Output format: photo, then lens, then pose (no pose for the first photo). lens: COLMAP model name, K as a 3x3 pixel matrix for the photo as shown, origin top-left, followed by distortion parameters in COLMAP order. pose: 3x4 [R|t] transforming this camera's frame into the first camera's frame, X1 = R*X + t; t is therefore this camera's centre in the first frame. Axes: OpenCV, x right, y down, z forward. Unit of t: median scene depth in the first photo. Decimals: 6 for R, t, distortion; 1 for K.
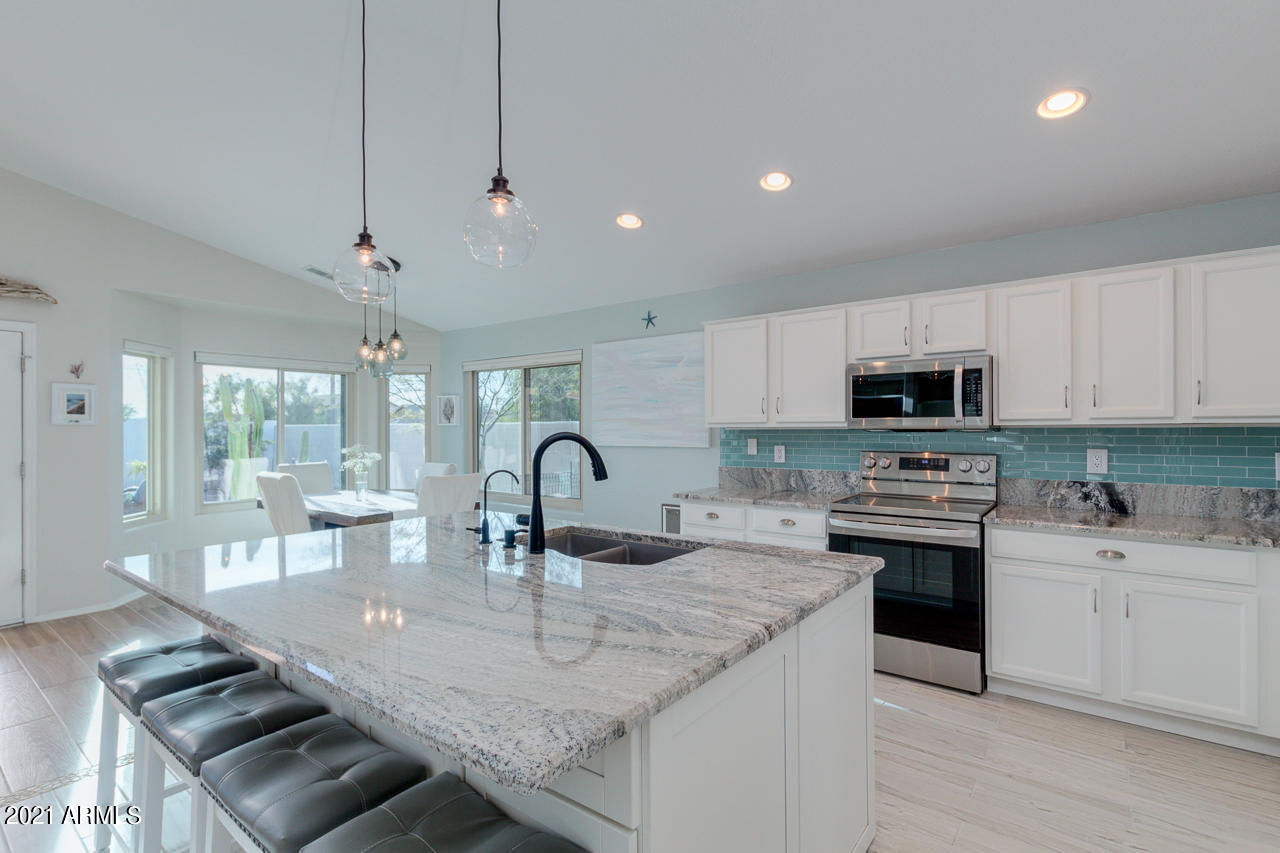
lens RADIAL K [[602.4, 0, 640.0], [0, 602.4, 426.5], [0, 0, 1]] dist [-0.002326, -0.000291]
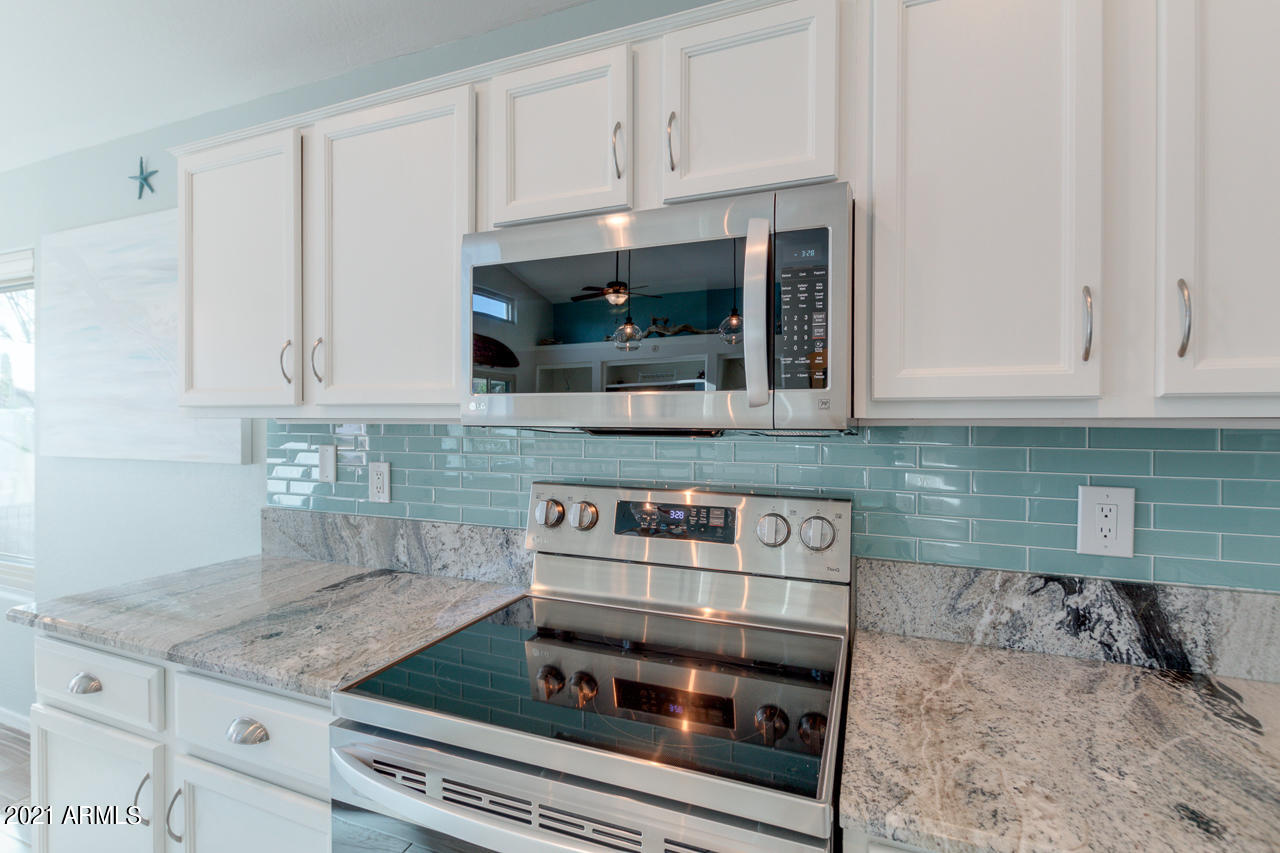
lens RADIAL K [[582.1, 0, 640.0], [0, 582.1, 426.5], [0, 0, 1]] dist [-0.003269, -0.000629]
pose [[0.963926, 0.007577, 0.266061, 0.393852], [-0.010283, 0.999909, 0.008778, 0.000946], [-0.265970, -0.011197, 0.963916, 0.729847]]
